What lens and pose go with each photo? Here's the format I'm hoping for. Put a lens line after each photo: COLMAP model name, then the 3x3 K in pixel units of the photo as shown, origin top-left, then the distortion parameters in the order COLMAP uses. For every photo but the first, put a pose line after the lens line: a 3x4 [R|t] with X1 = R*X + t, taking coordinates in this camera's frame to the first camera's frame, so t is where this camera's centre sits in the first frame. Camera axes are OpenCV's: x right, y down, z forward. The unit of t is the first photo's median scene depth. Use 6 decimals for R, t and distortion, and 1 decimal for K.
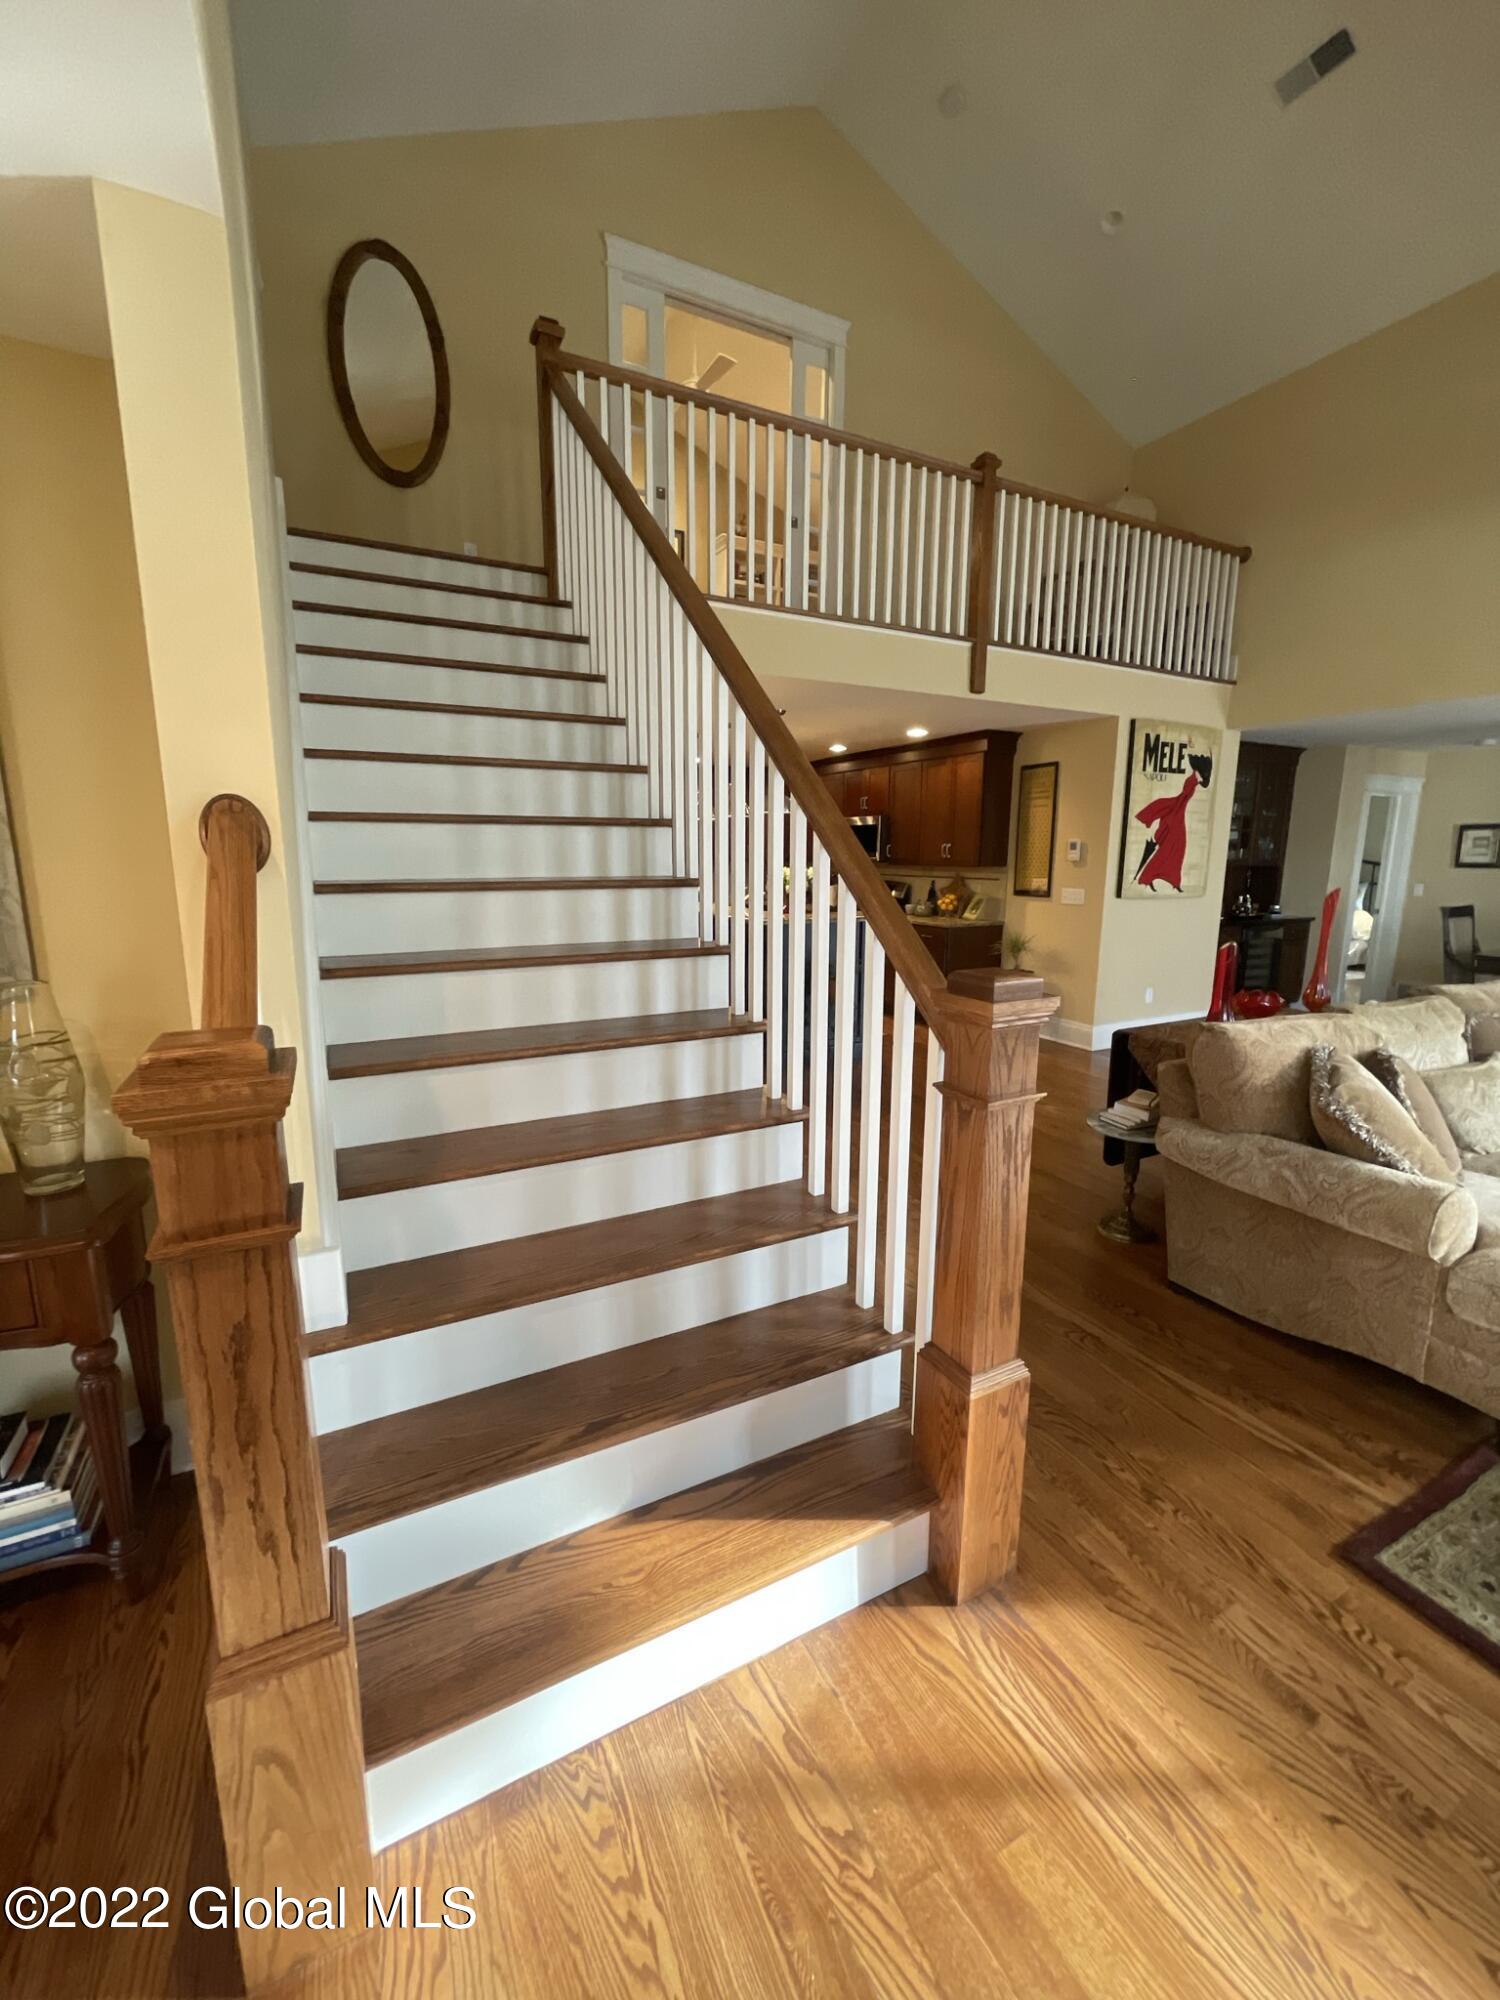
lens RADIAL K [[810.9, 0, 749.2], [0, 810.9, 1005.1], [0, 0, 1]] dist [-0.009508, 0.000650]
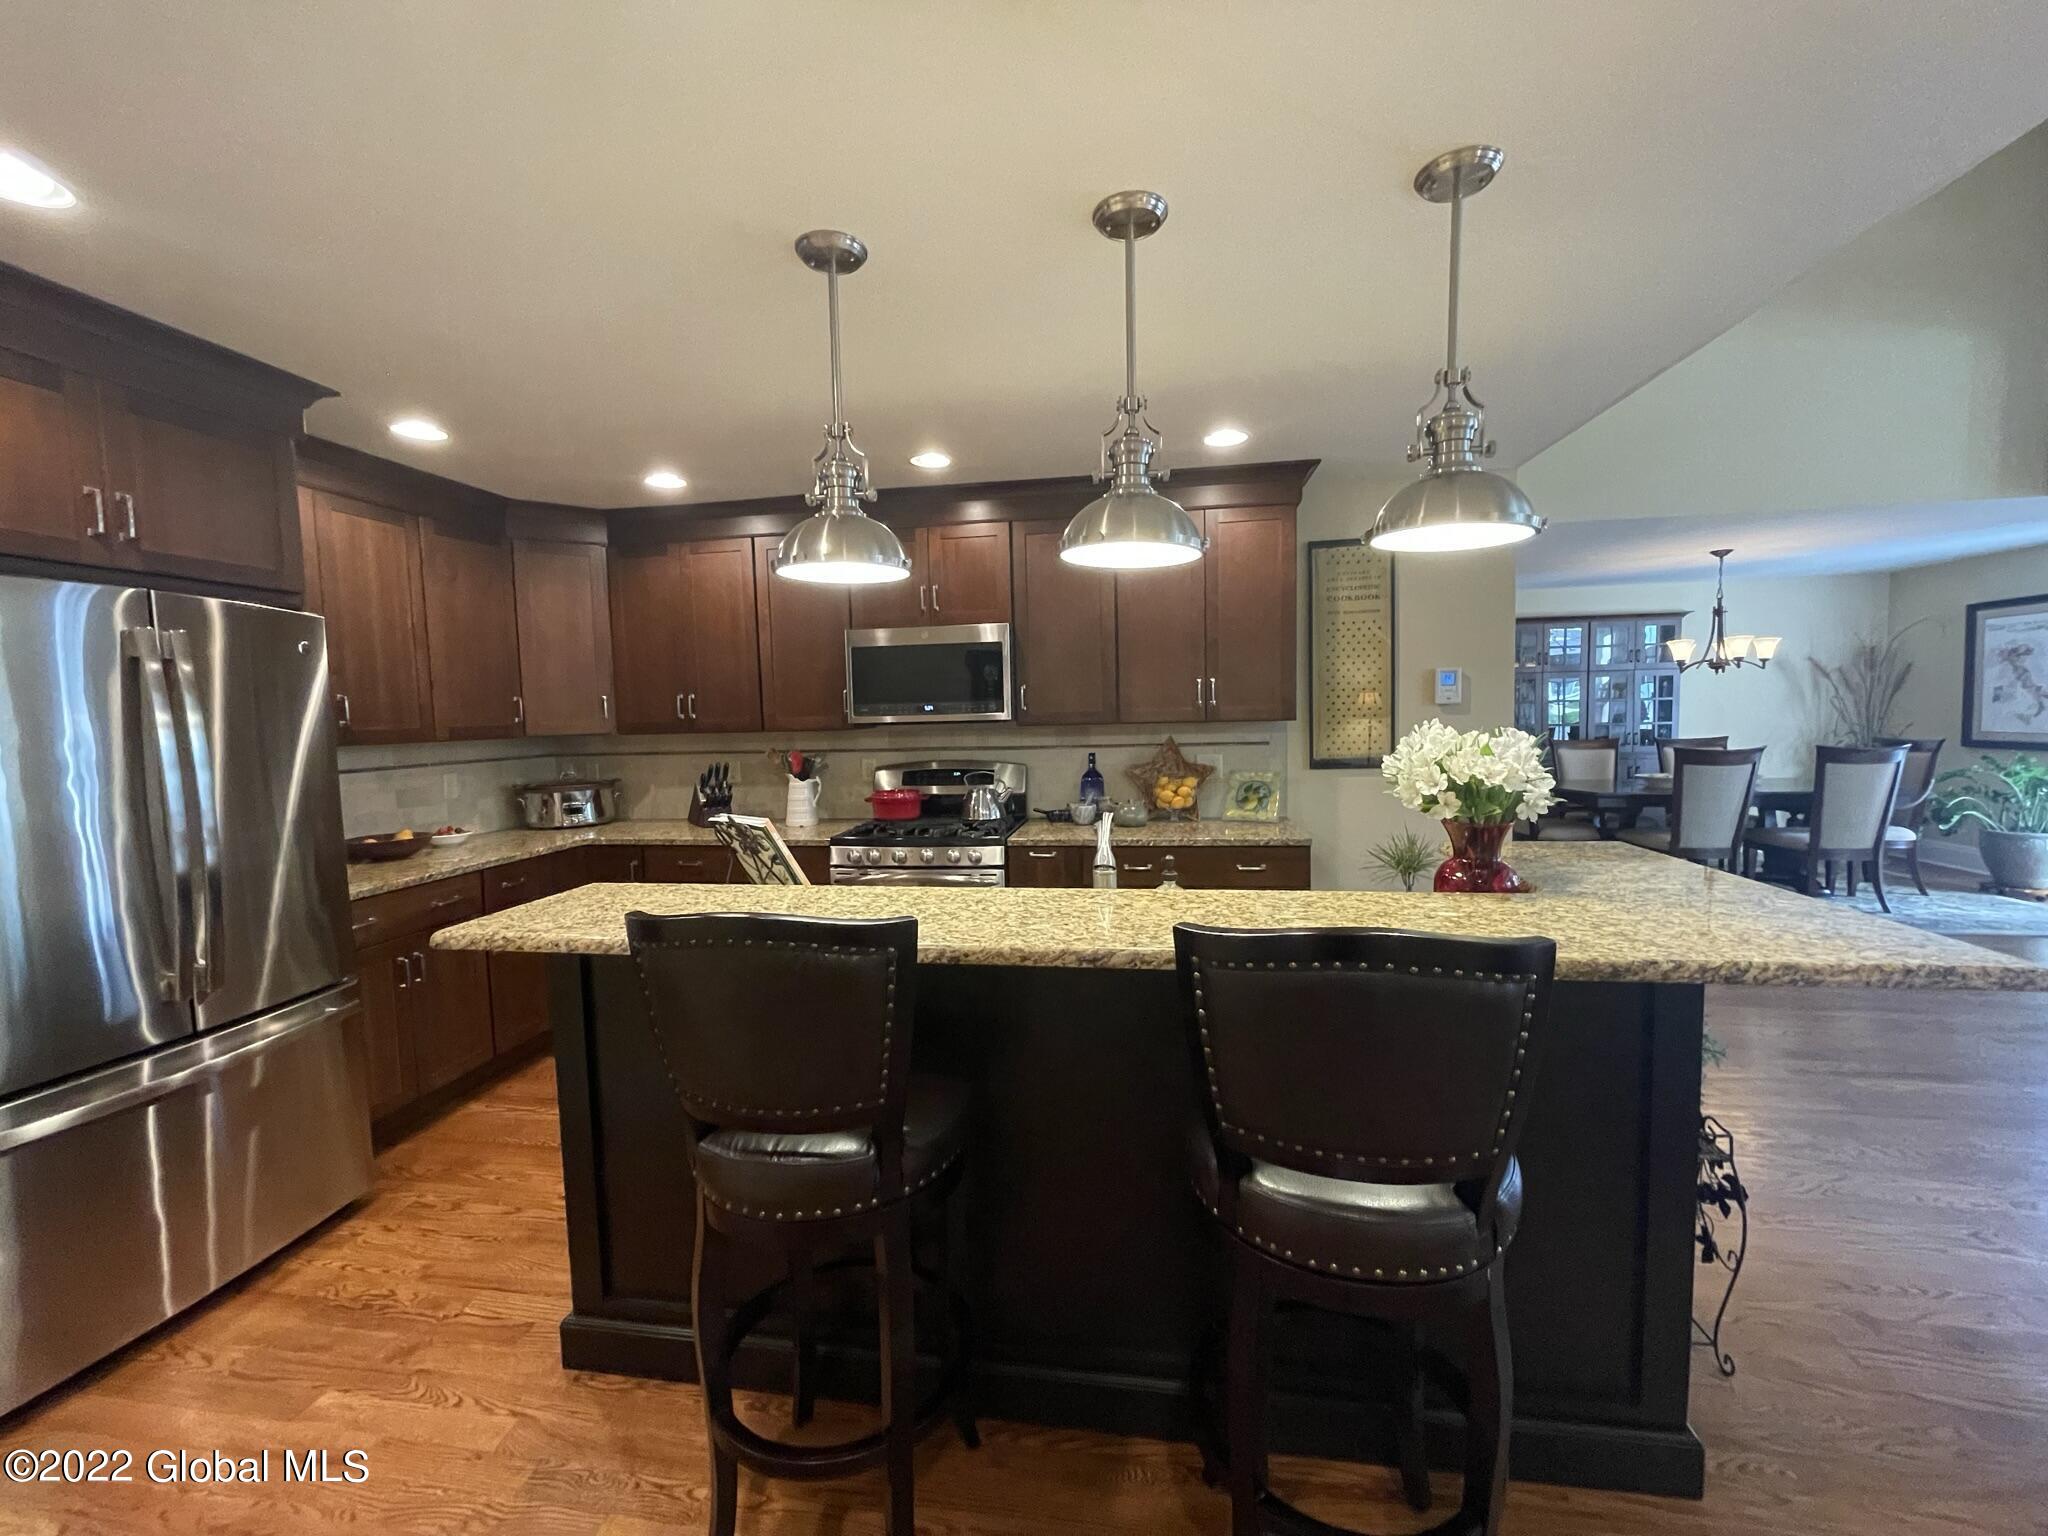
lens RADIAL K [[830.4, 0, 1019.7], [0, 830.4, 771.3], [0, 0, 1]] dist [-0.009508, 0.000650]
pose [[0.598618, -0.070972, 0.797884, -0.274449], [0.176438, 0.983287, -0.044910, -0.159610], [-0.781362, 0.167661, 0.601136, 0.901836]]
